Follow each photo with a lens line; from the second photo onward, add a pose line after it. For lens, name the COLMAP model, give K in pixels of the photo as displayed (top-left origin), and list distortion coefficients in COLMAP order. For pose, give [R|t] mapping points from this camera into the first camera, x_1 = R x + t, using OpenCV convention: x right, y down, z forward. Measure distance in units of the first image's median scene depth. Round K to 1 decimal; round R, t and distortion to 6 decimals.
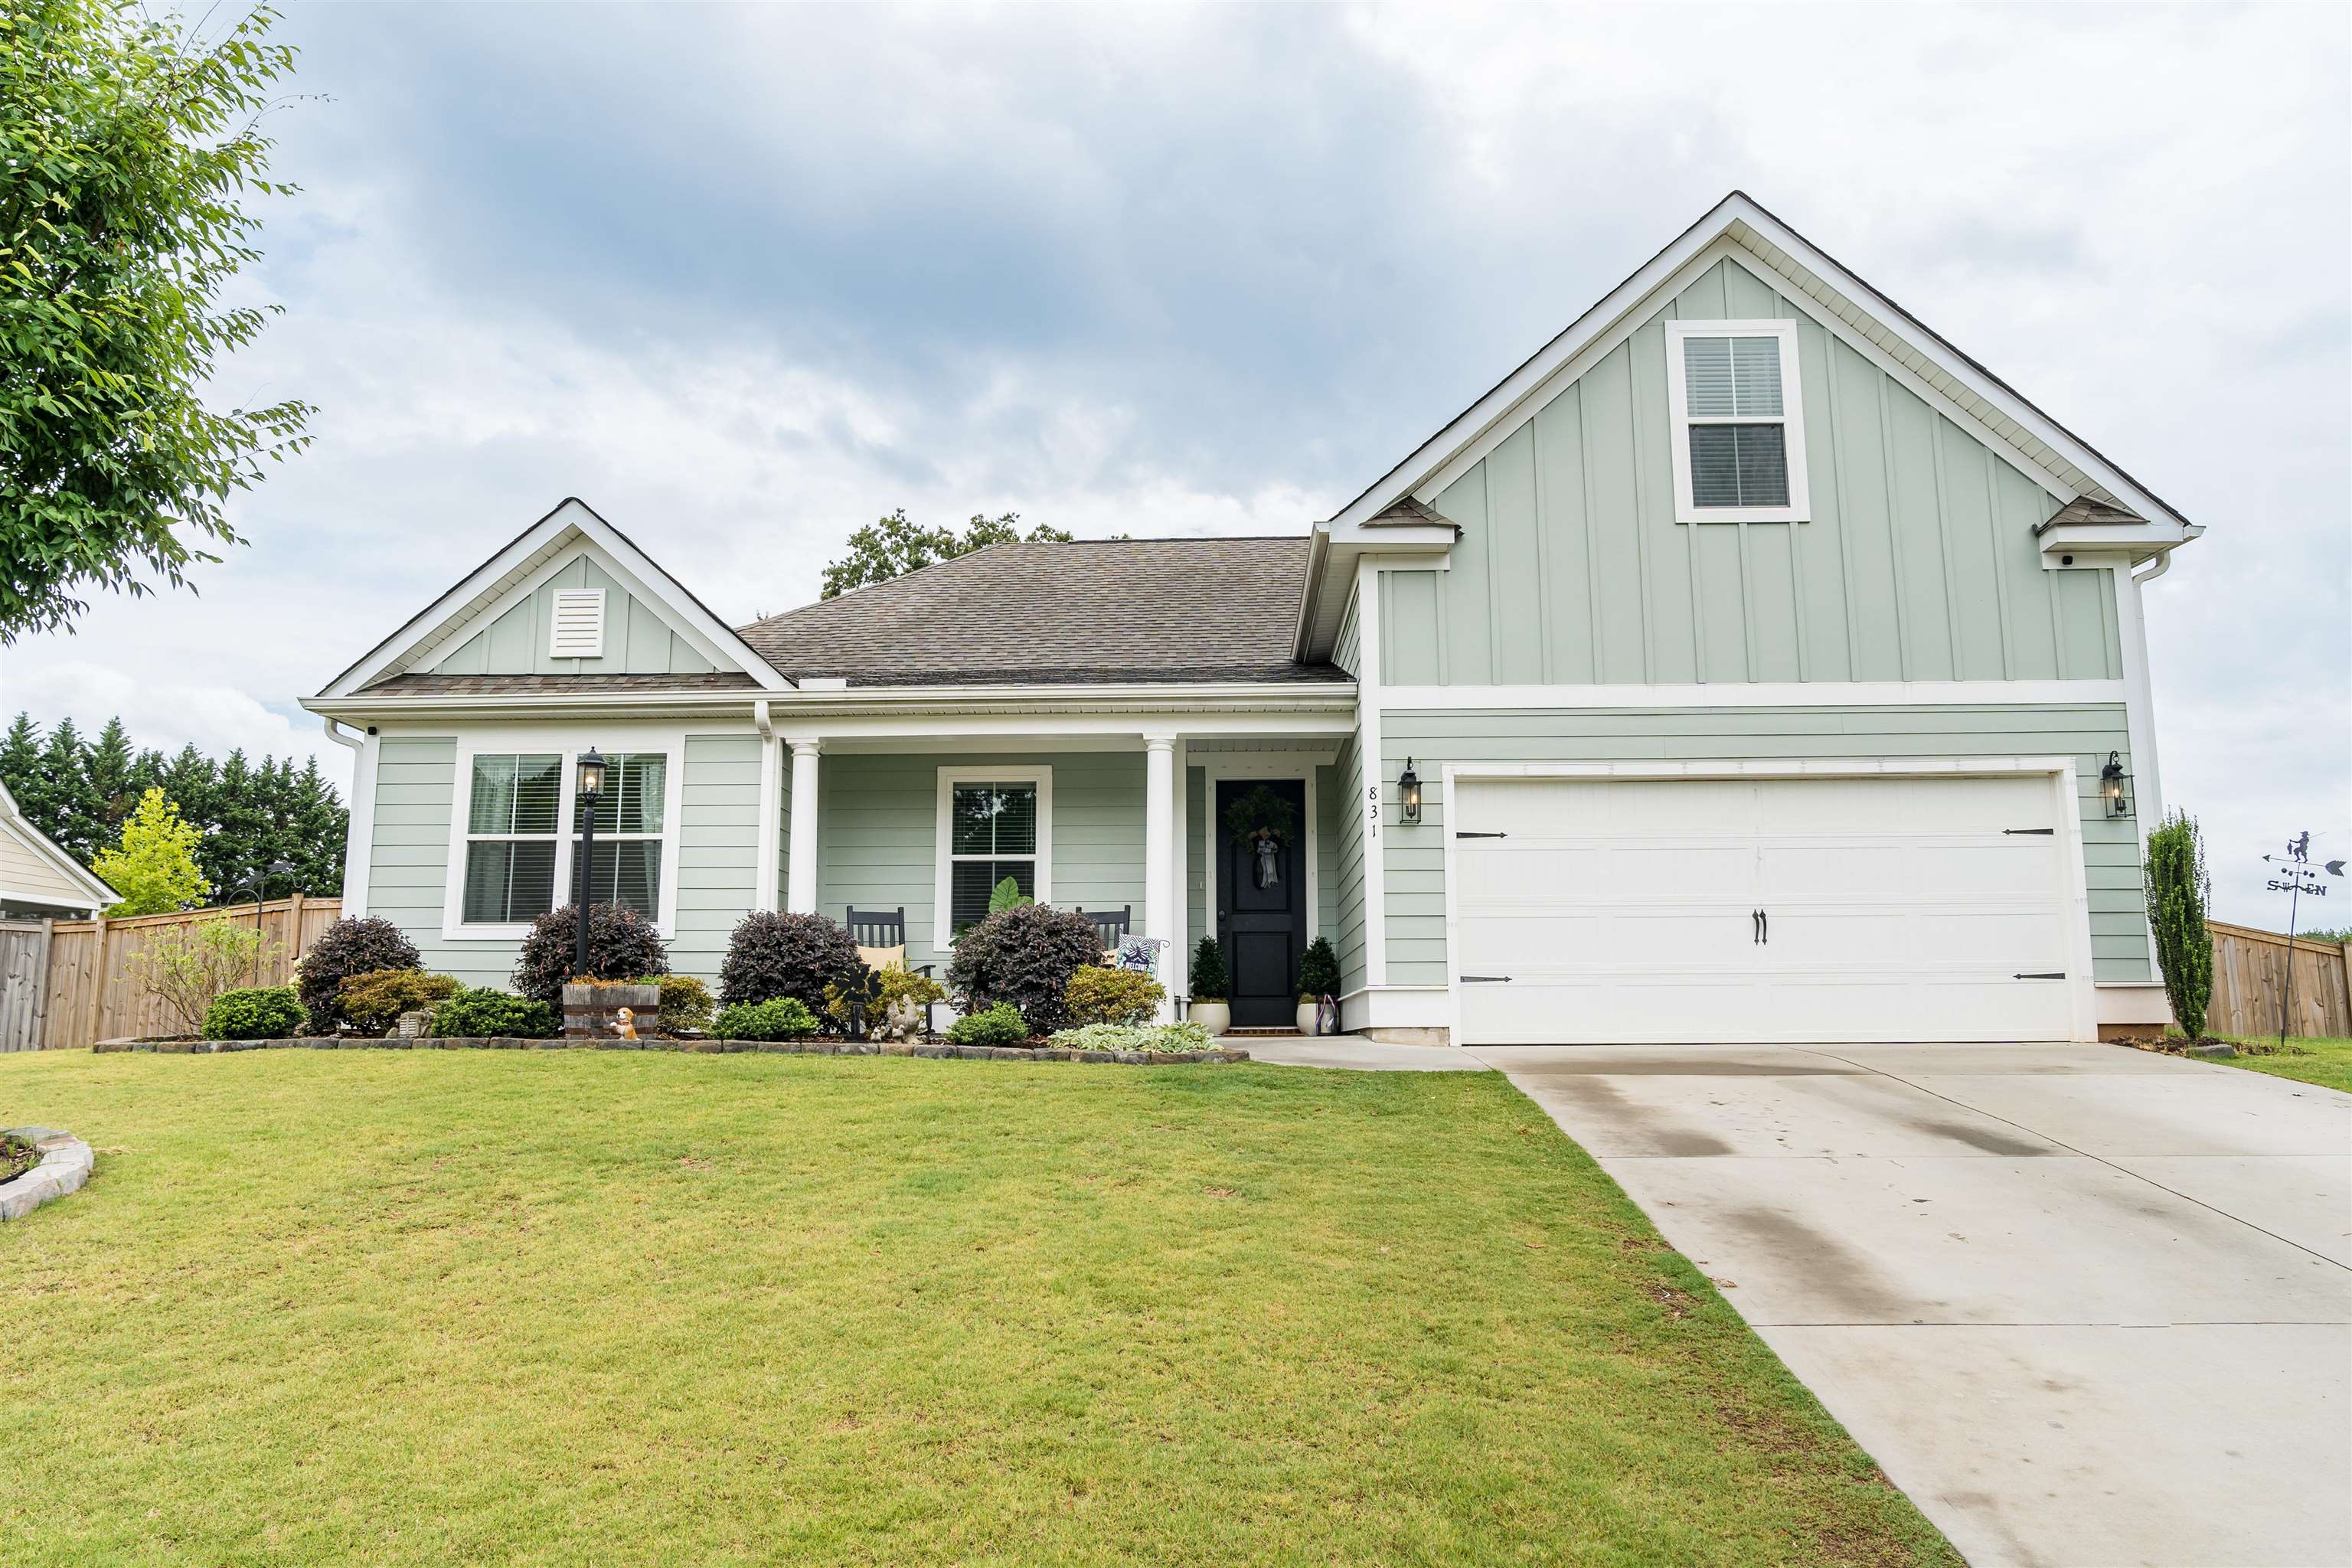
lens RADIAL K [[1667.0, 0, 1178.0], [0, 1667.0, 787.6], [0, 0, 1]] dist [-0.033637, 0.022249]
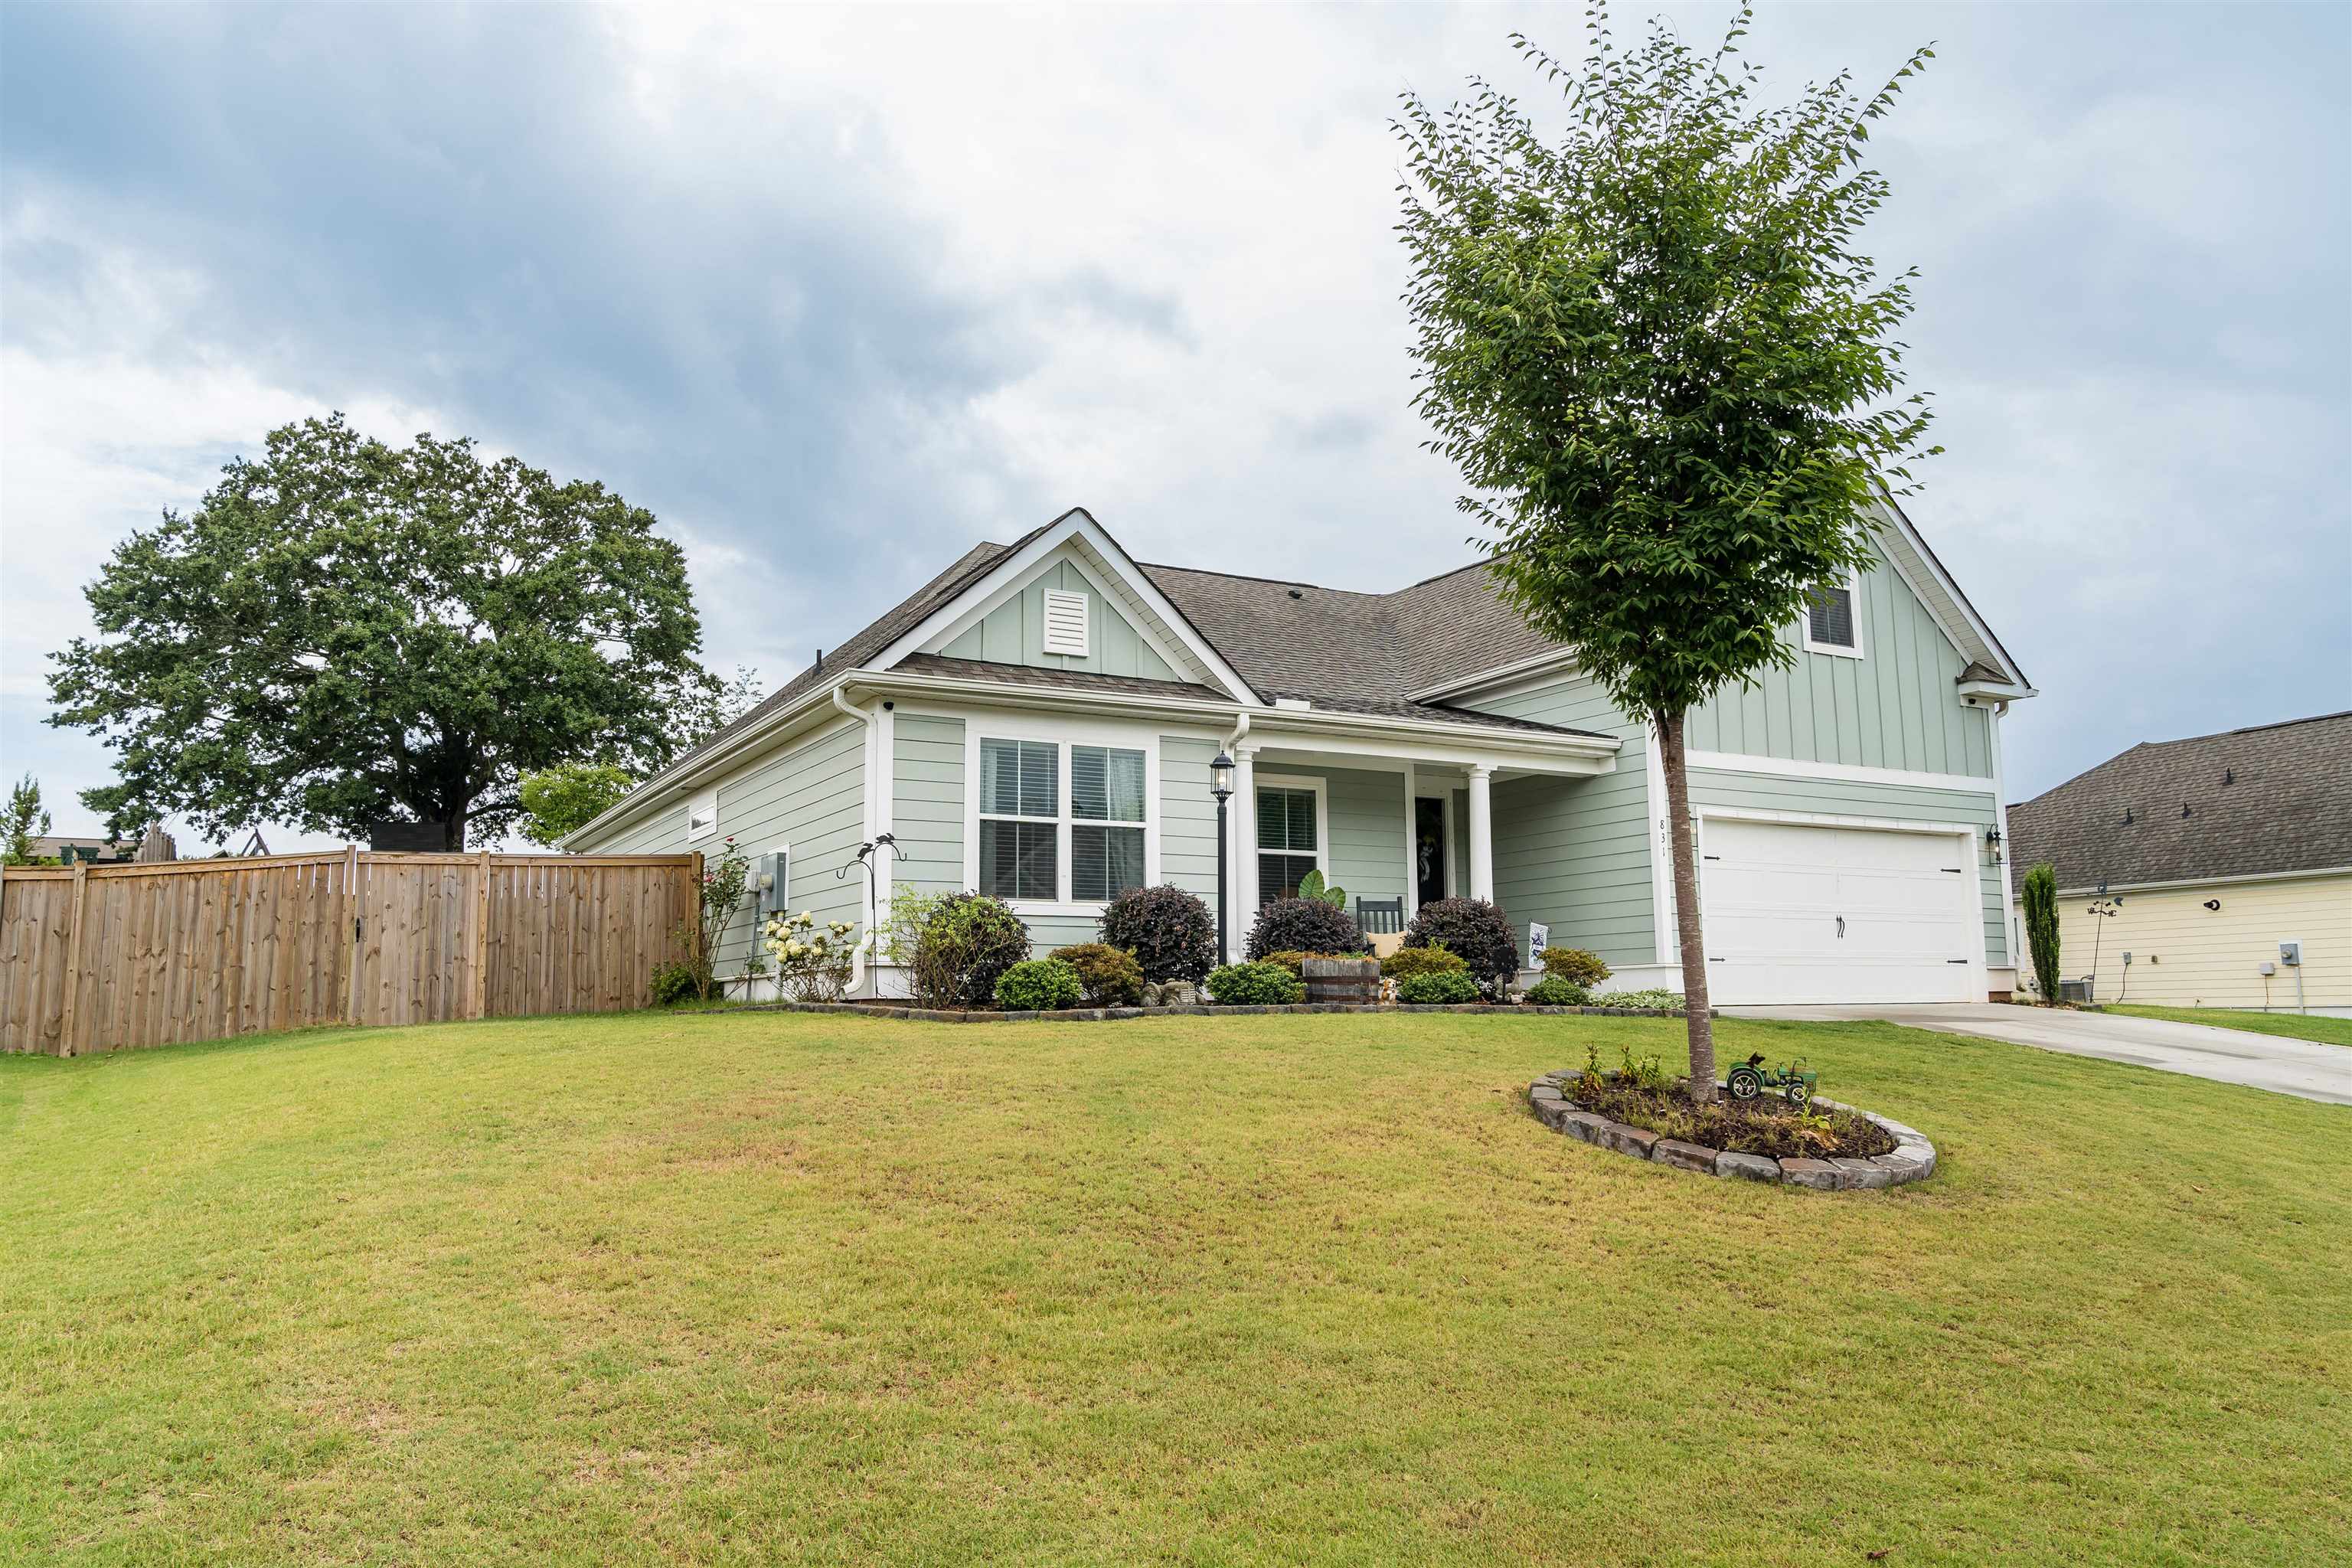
lens RADIAL K [[1667.0, 0, 1183.5], [0, 1667.0, 781.8], [0, 0, 1]] dist [-0.033637, 0.022249]
pose [[0.848425, 0.065907, 0.525196, -0.878940], [-0.073515, 0.997274, -0.006389, 0.005491], [-0.524185, -0.033189, 0.850957, 0.032324]]
